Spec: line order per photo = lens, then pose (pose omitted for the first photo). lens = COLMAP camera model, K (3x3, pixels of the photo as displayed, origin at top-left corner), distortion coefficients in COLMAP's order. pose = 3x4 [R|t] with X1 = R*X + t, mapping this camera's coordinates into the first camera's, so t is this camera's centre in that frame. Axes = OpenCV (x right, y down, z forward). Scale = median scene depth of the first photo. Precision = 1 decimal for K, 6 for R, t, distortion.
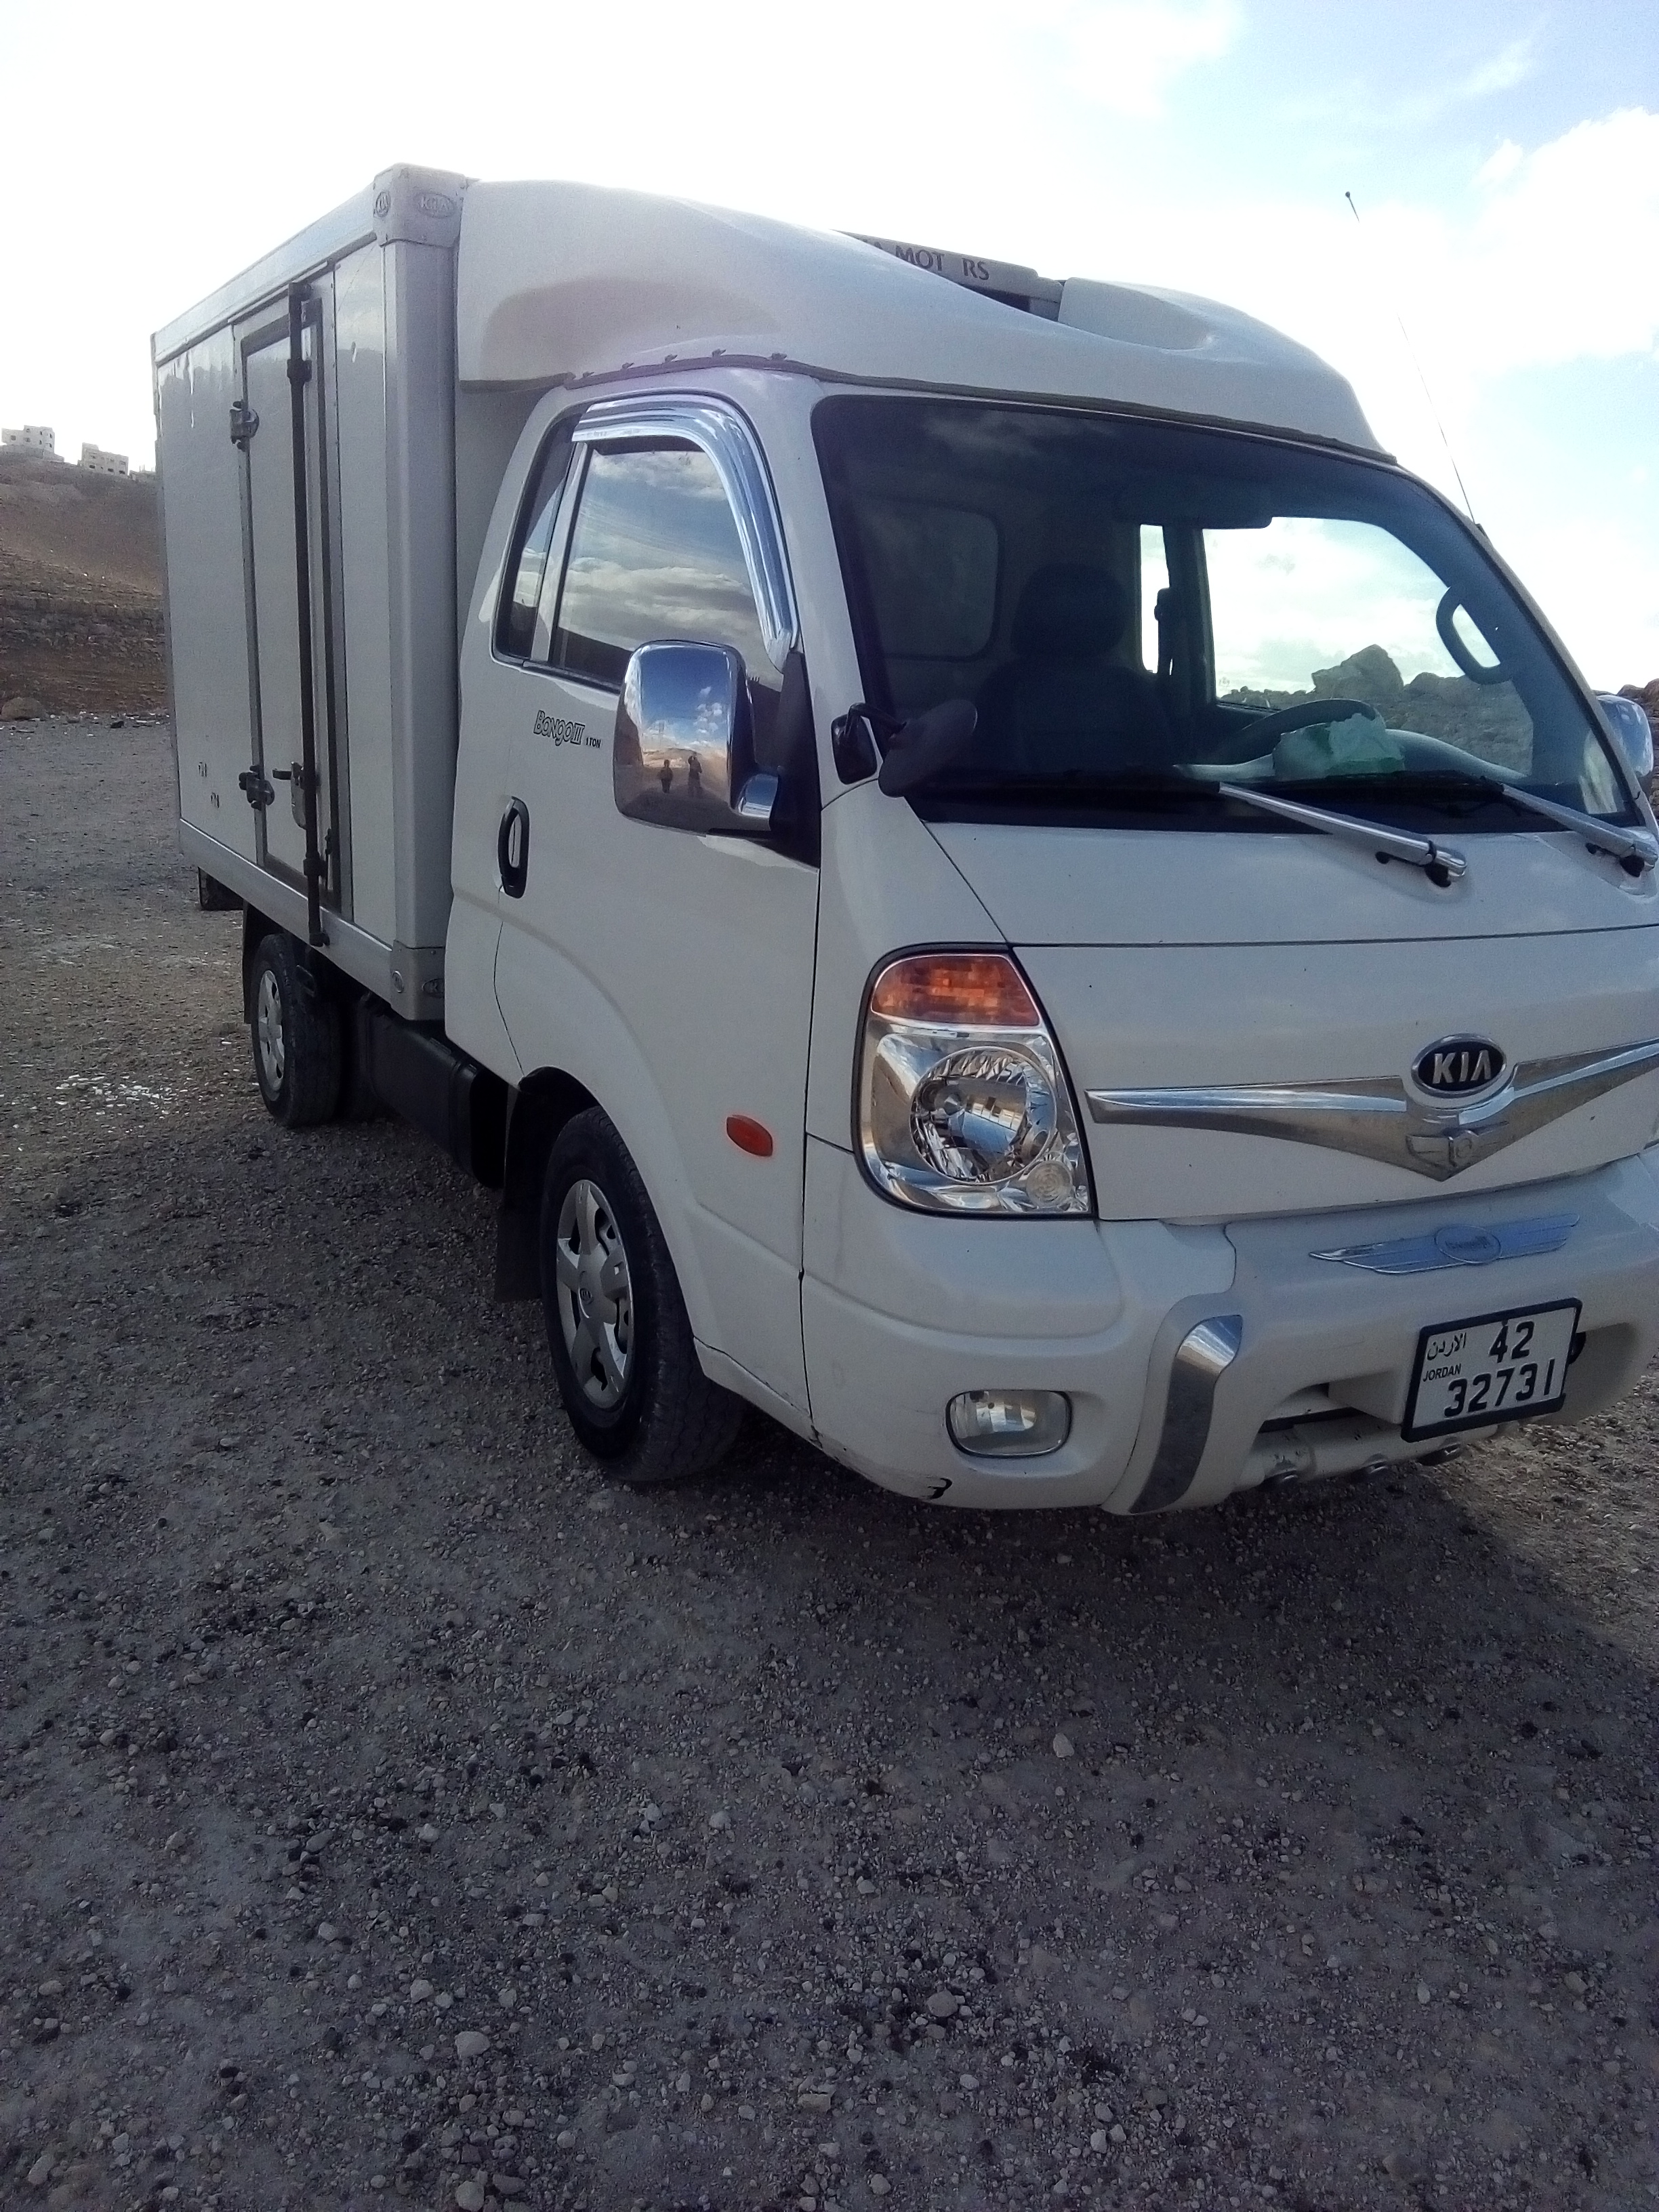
lens RADIAL K [[1781.6, 0, 833.6], [0, 1781.6, 1119.2], [0, 0, 1]] dist [0.098597, -0.143081]
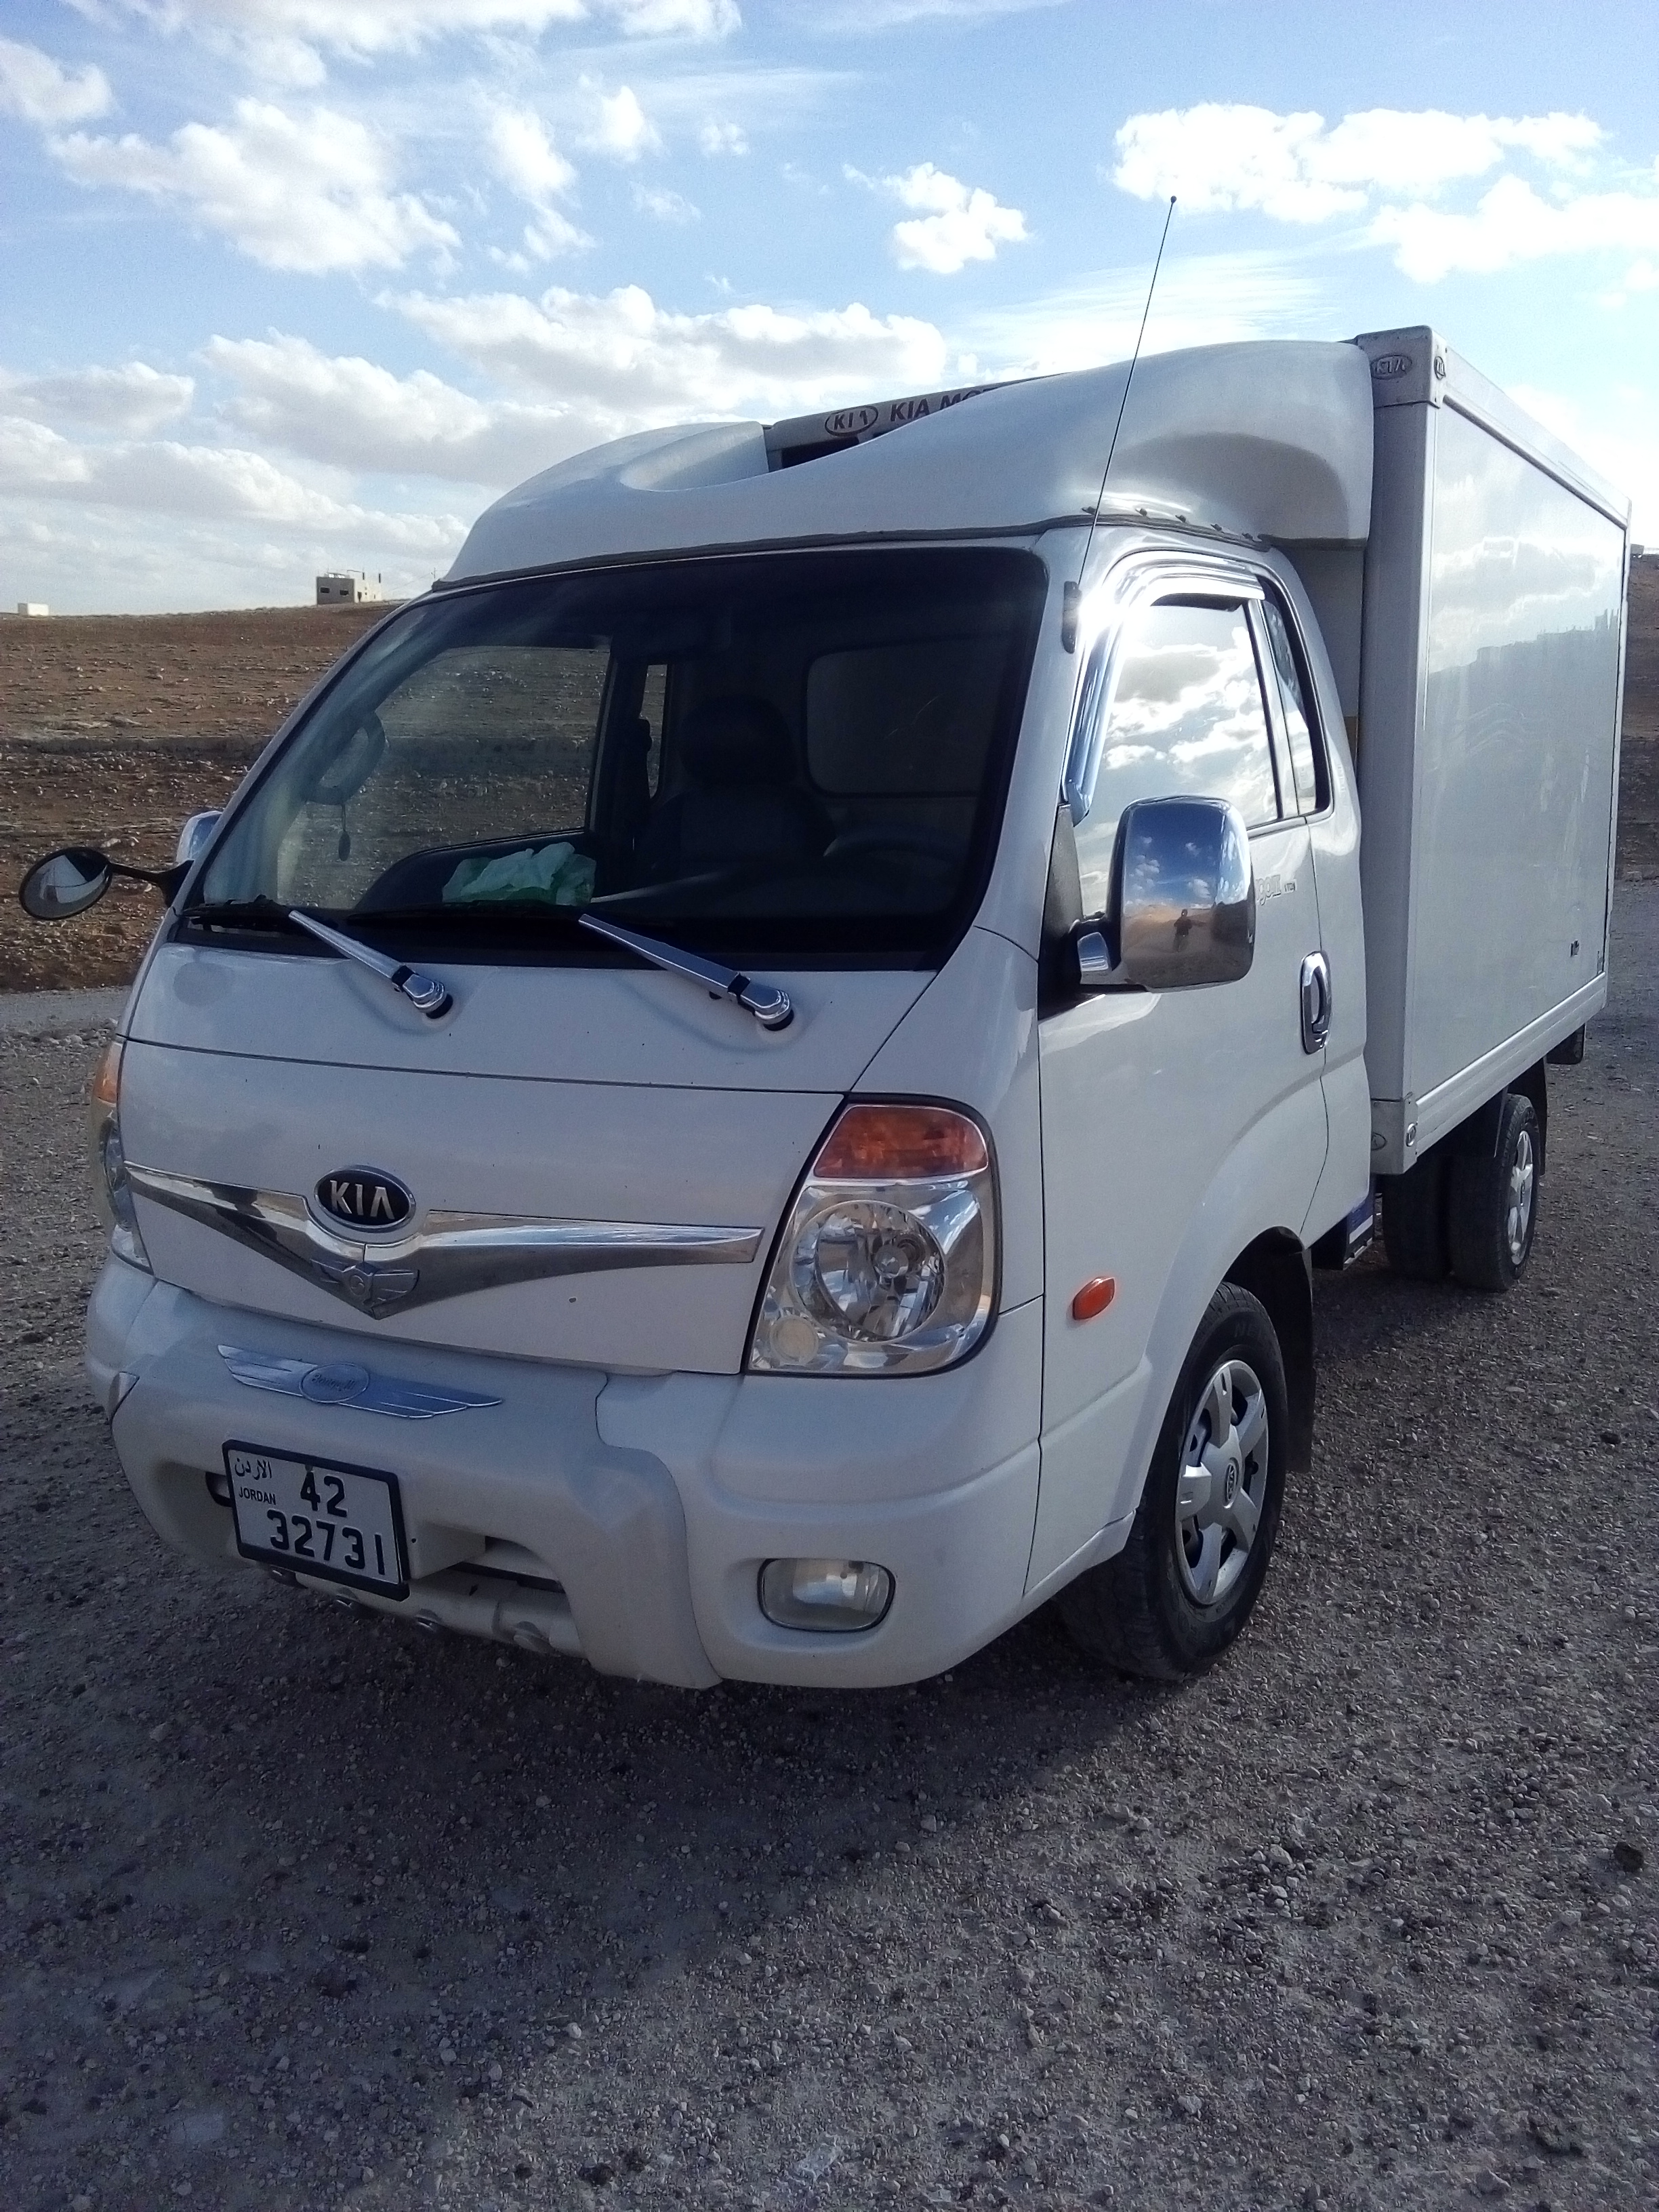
lens RADIAL K [[1779.3, 0, 829.5], [0, 1779.3, 1106.0], [0, 0, 1]] dist [0.047633, -0.068306]
pose [[0.497872, 0.082841, -0.863285, 1.311248], [-0.163323, 0.986573, 0.000481, -0.121319], [0.851733, 0.140755, 0.504716, 0.731396]]
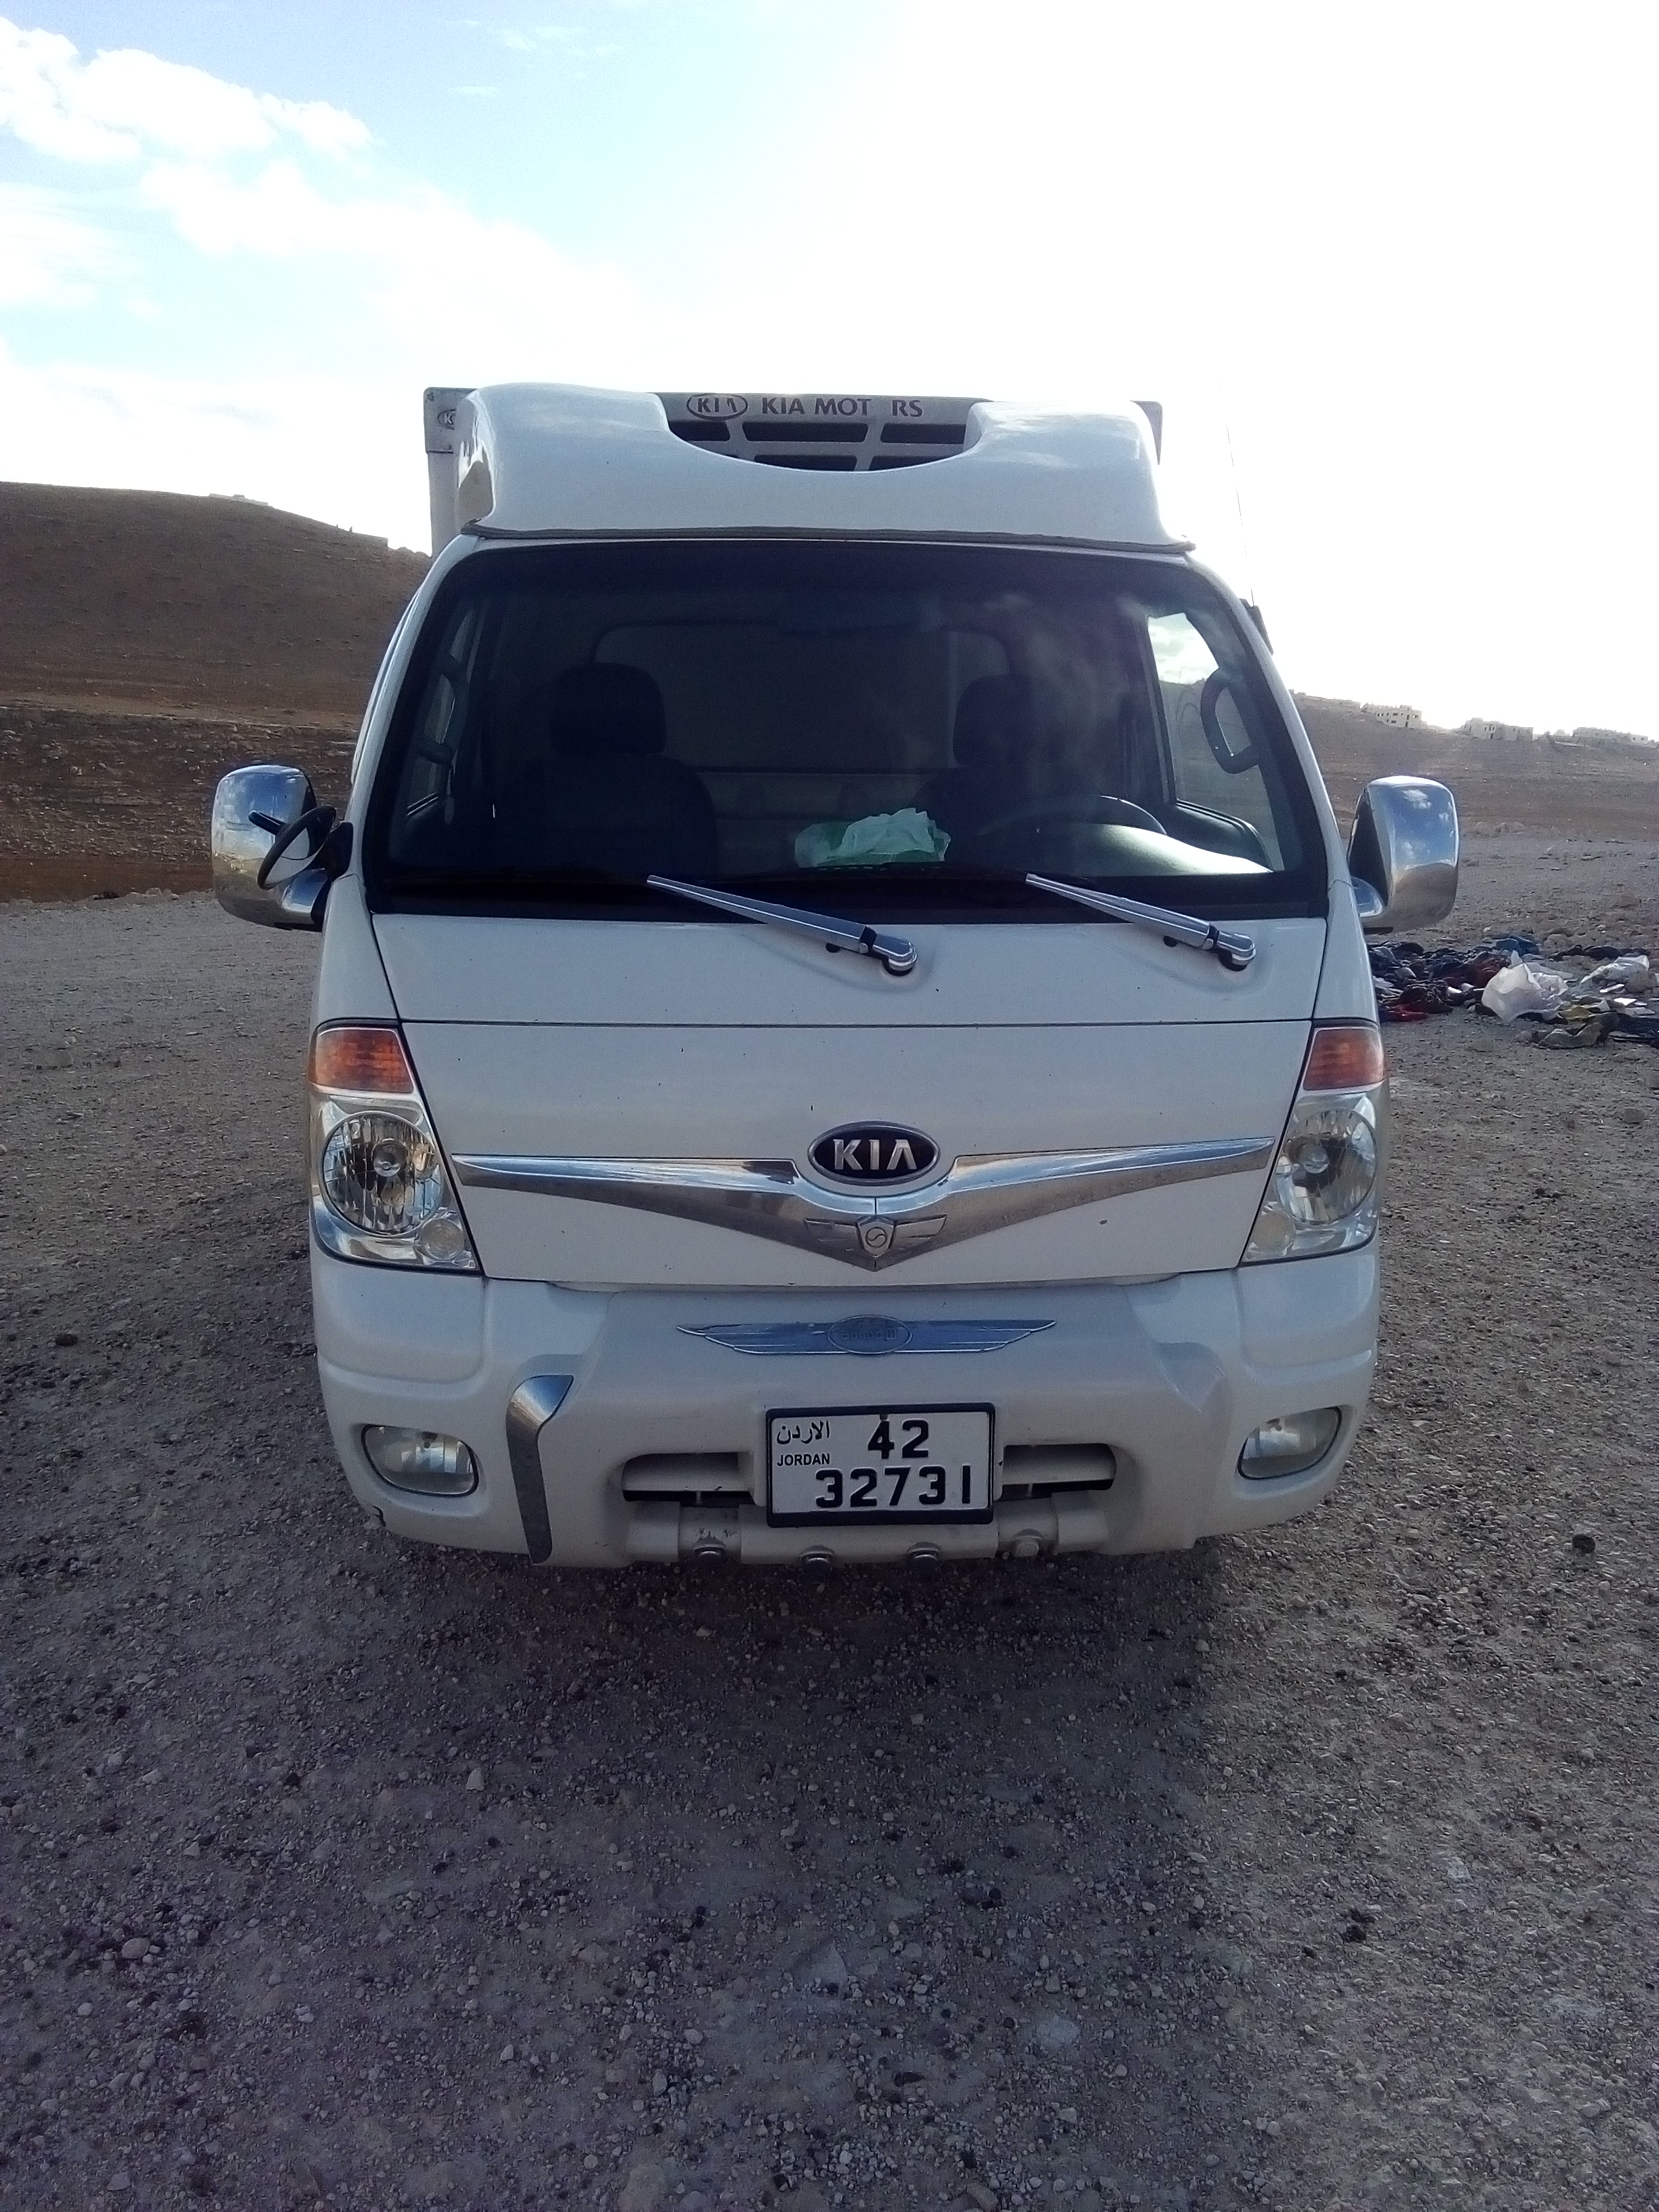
lens RADIAL K [[1781.6, 0, 833.6], [0, 1781.6, 1119.2], [0, 0, 1]] dist [0.098597, -0.143081]
pose [[0.903380, 0.034068, -0.427486, 0.756947], [-0.064812, 0.996236, -0.057568, 0.009605], [0.423915, 0.079712, 0.902187, 0.103719]]
